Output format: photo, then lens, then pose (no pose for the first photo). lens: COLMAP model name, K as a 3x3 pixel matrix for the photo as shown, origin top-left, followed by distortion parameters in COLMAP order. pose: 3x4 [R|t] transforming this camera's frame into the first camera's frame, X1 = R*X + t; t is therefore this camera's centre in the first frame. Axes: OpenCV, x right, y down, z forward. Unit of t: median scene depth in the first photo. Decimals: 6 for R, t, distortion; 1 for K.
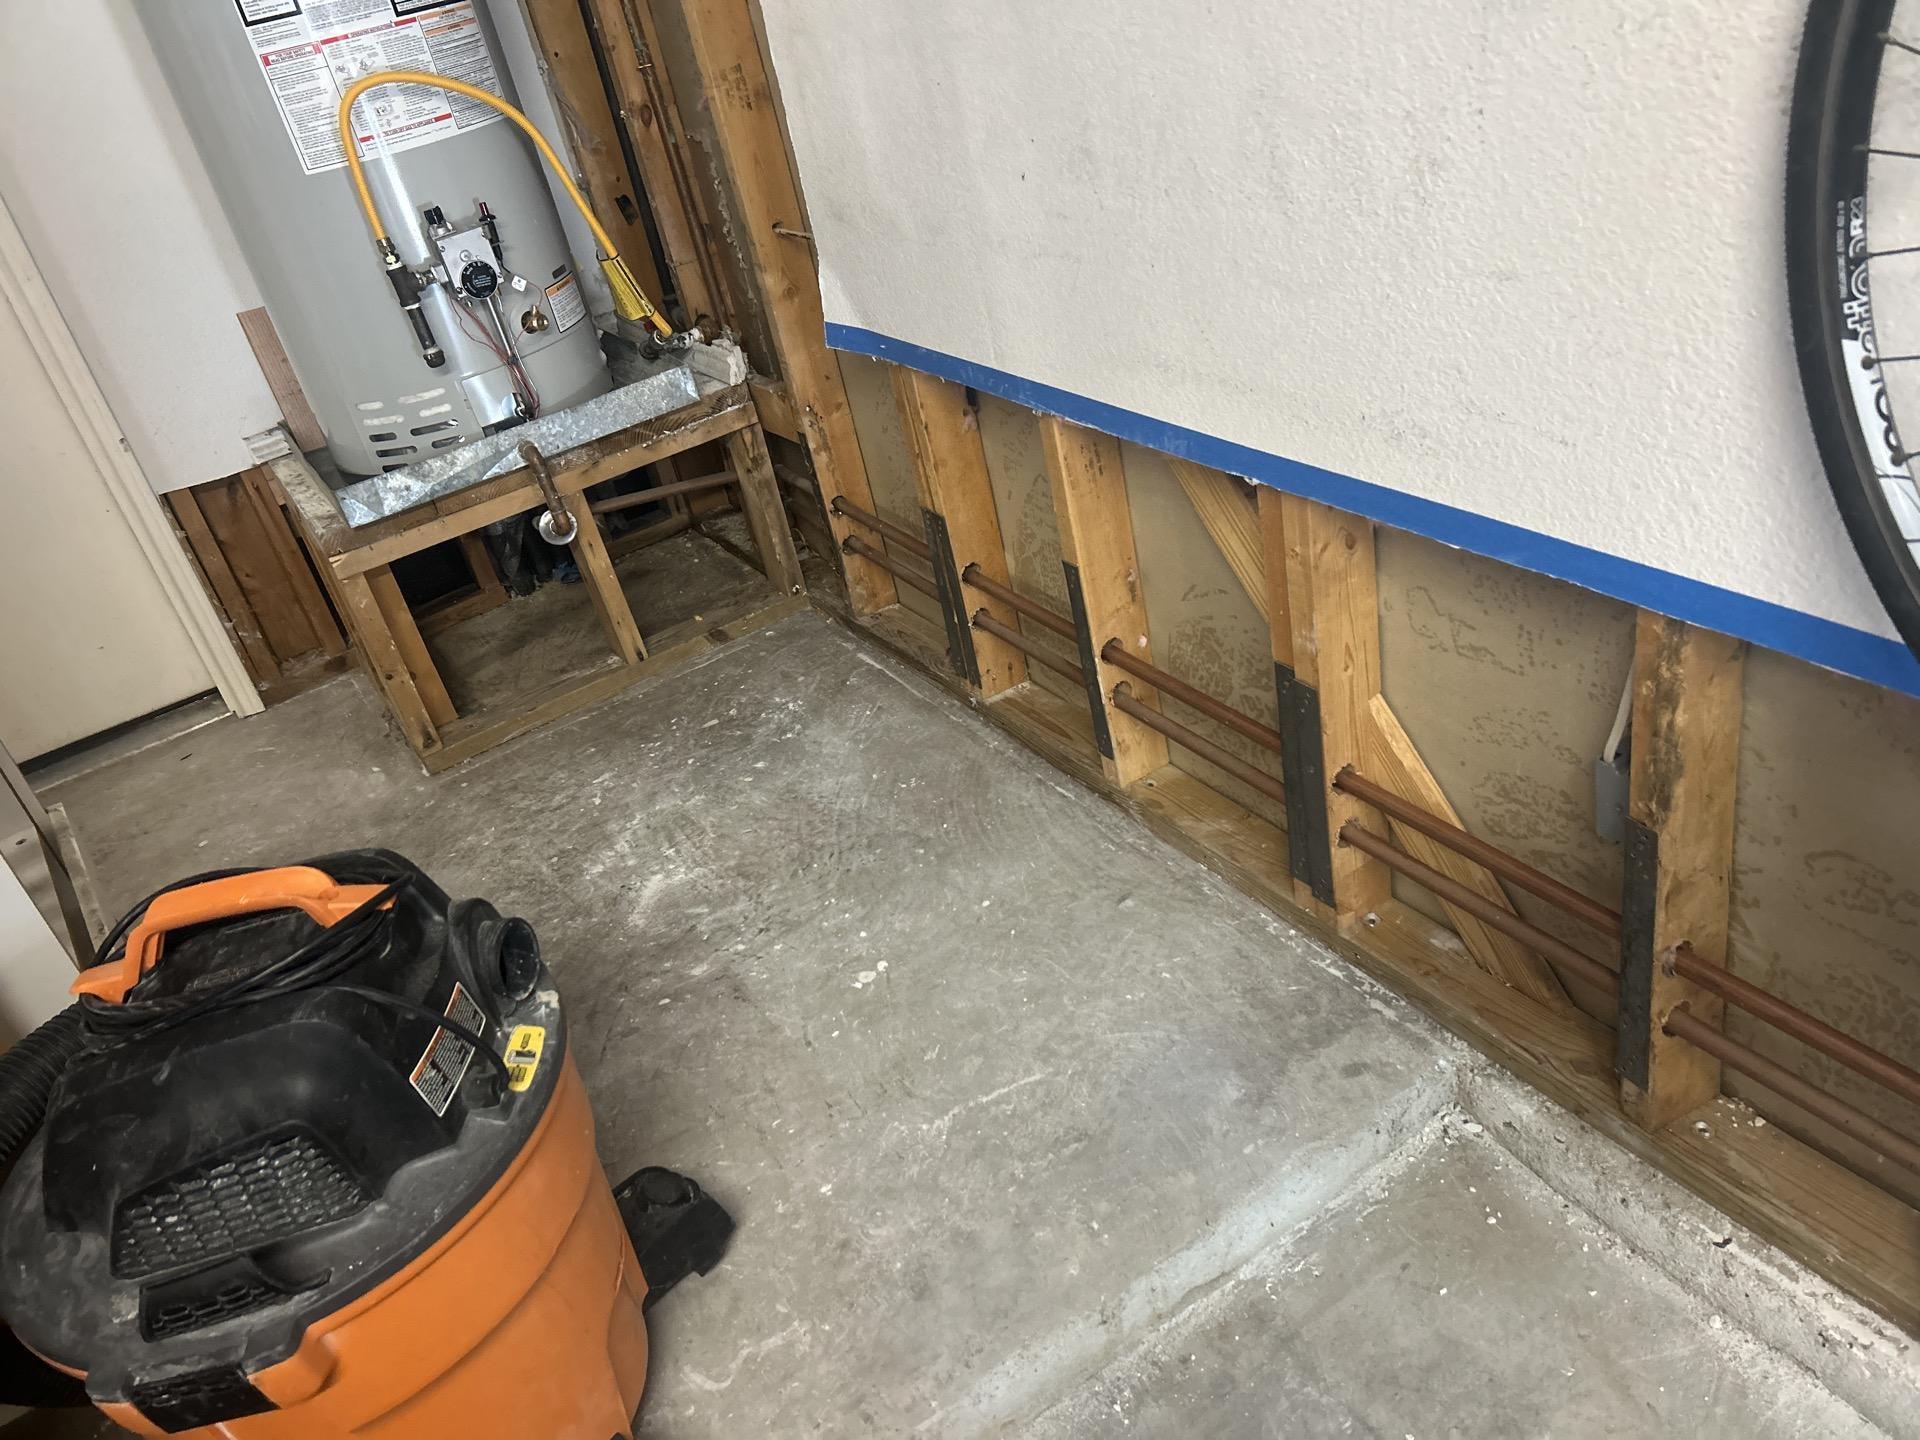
lens RADIAL K [[1443.5, 0, 960.0], [0, 1443.5, 720.0], [0, 0, 1]] dist [0.080164, -0.094309]
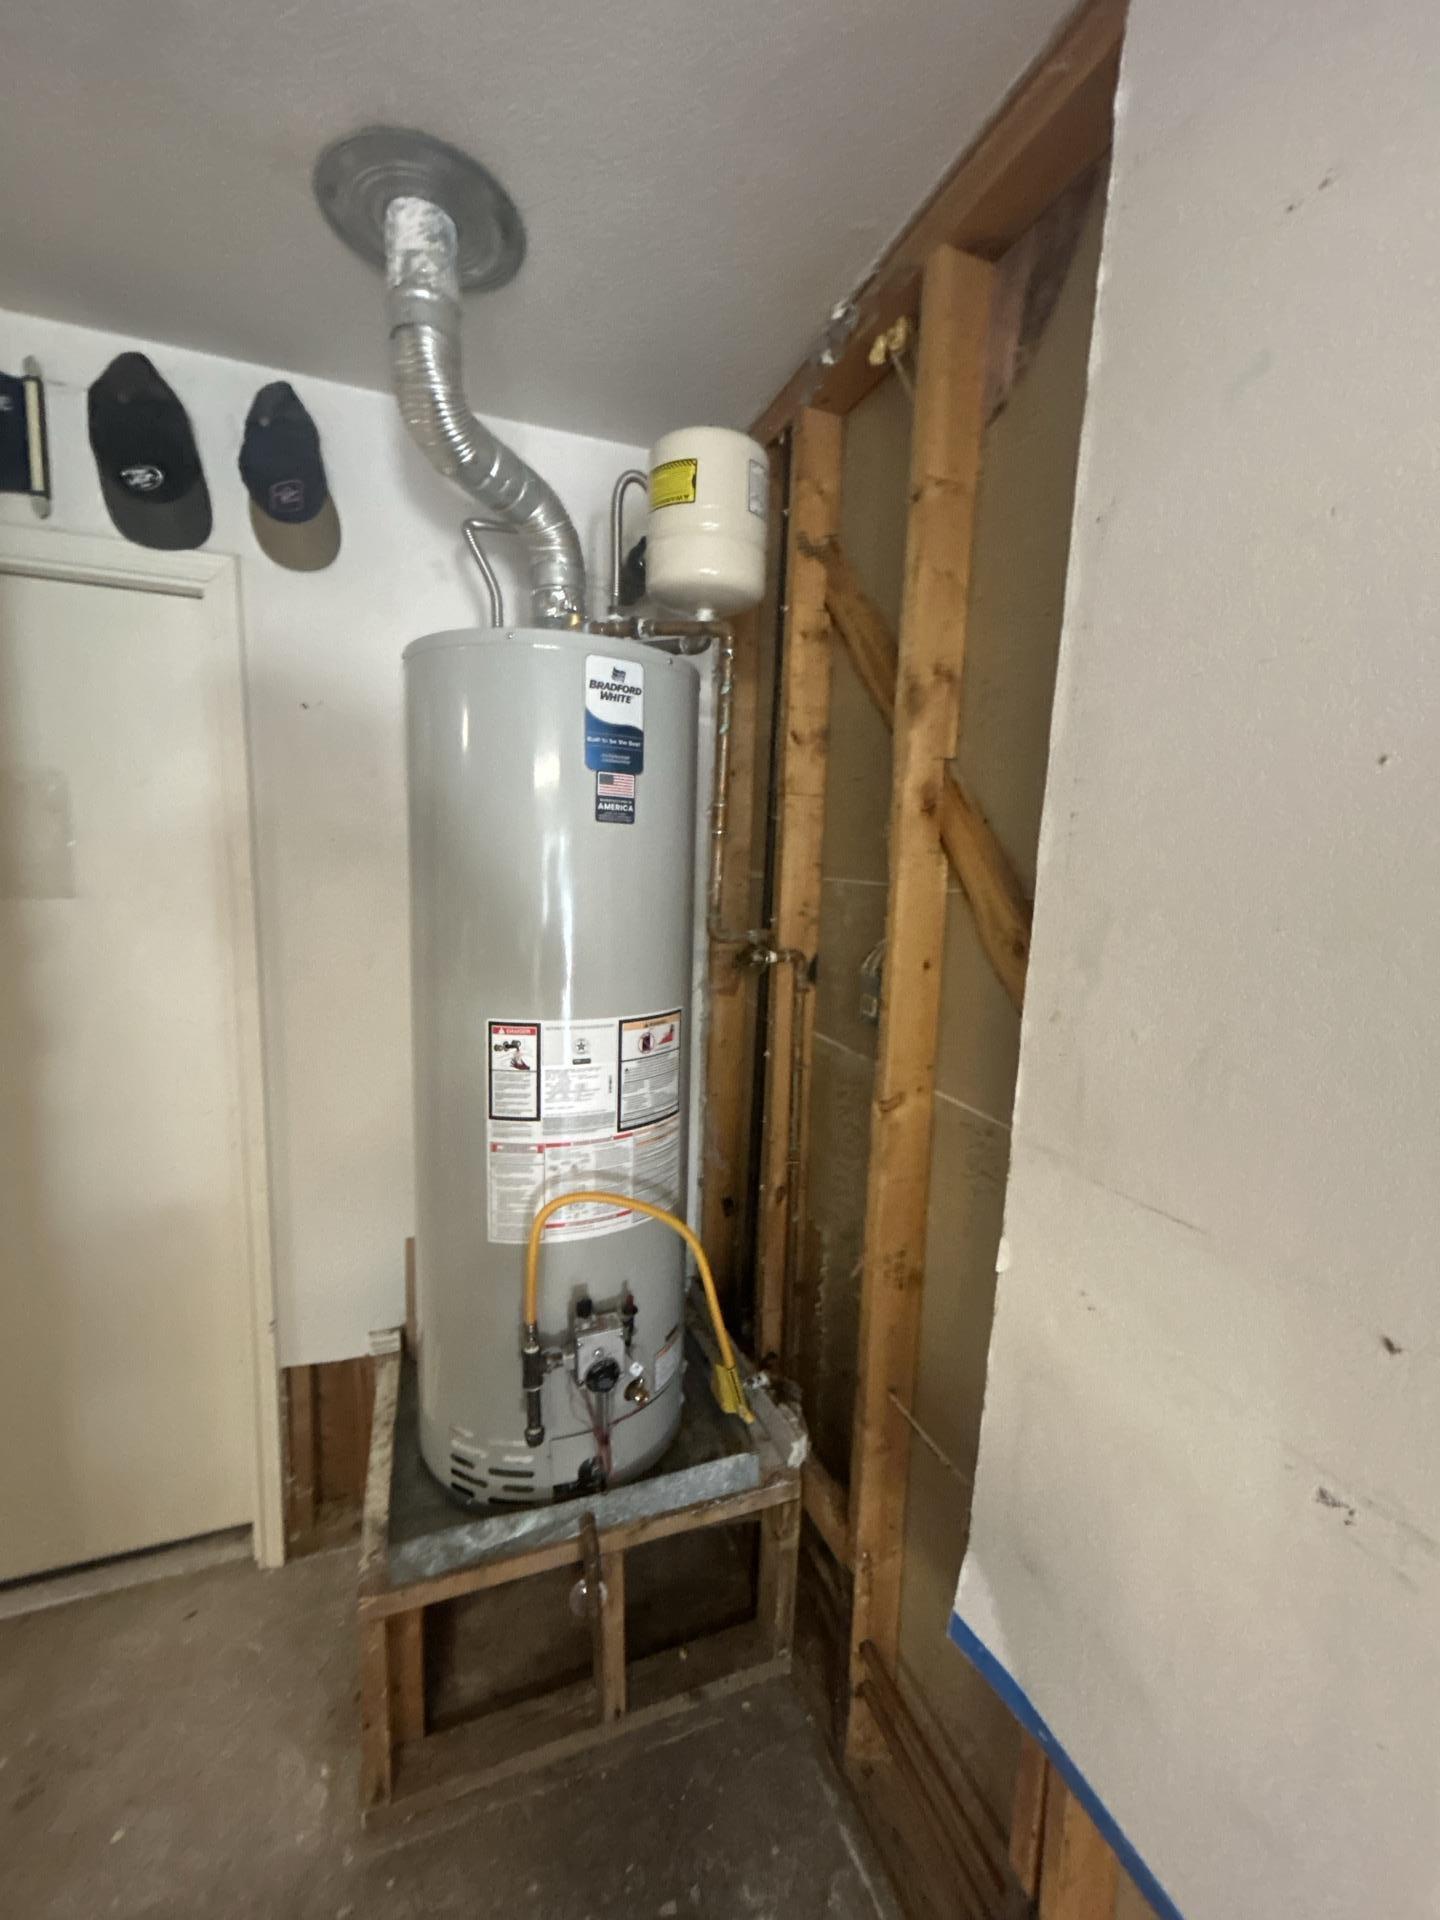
lens RADIAL K [[776.1, 0, 720.0], [0, 776.1, 960.0], [0, 0, 1]] dist [0.001400, 0.000361]
pose [[0.954435, 0.252576, -0.158930, -0.256396], [-0.293801, 0.888644, -0.352128, -0.423728], [0.052293, 0.382777, 0.922360, 0.421832]]
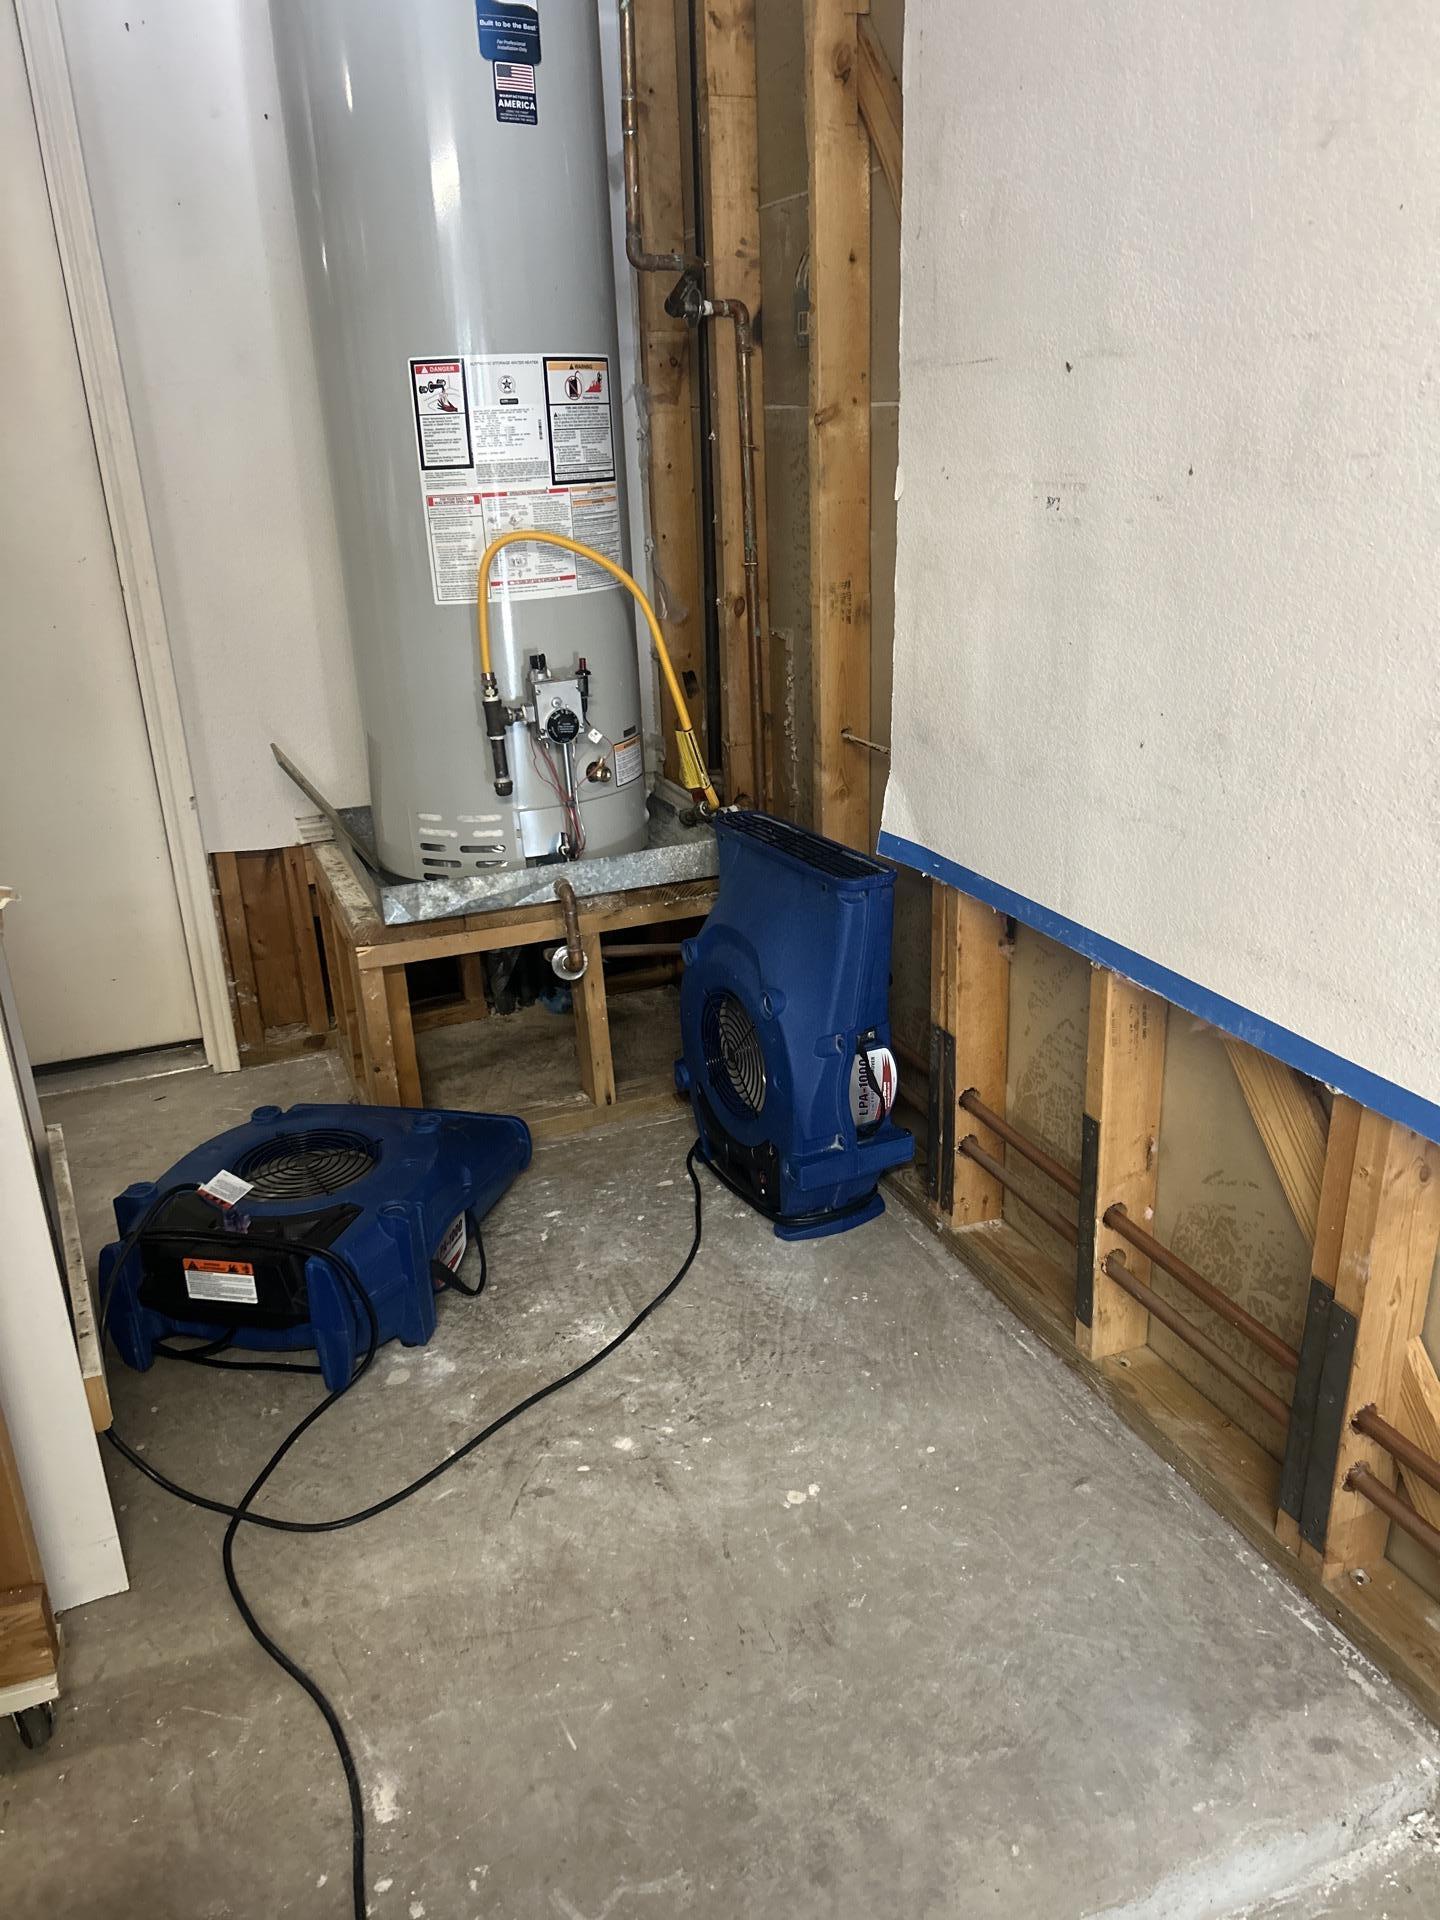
lens RADIAL K [[1449.9, 0, 710.6], [0, 1449.9, 980.7], [0, 0, 1]] dist [0.051529, -0.059407]
pose [[0.971272, 0.213360, -0.105394, -0.080642], [-0.226436, 0.964827, -0.133548, -0.007700], [0.073193, 0.153576, 0.985422, 0.001234]]
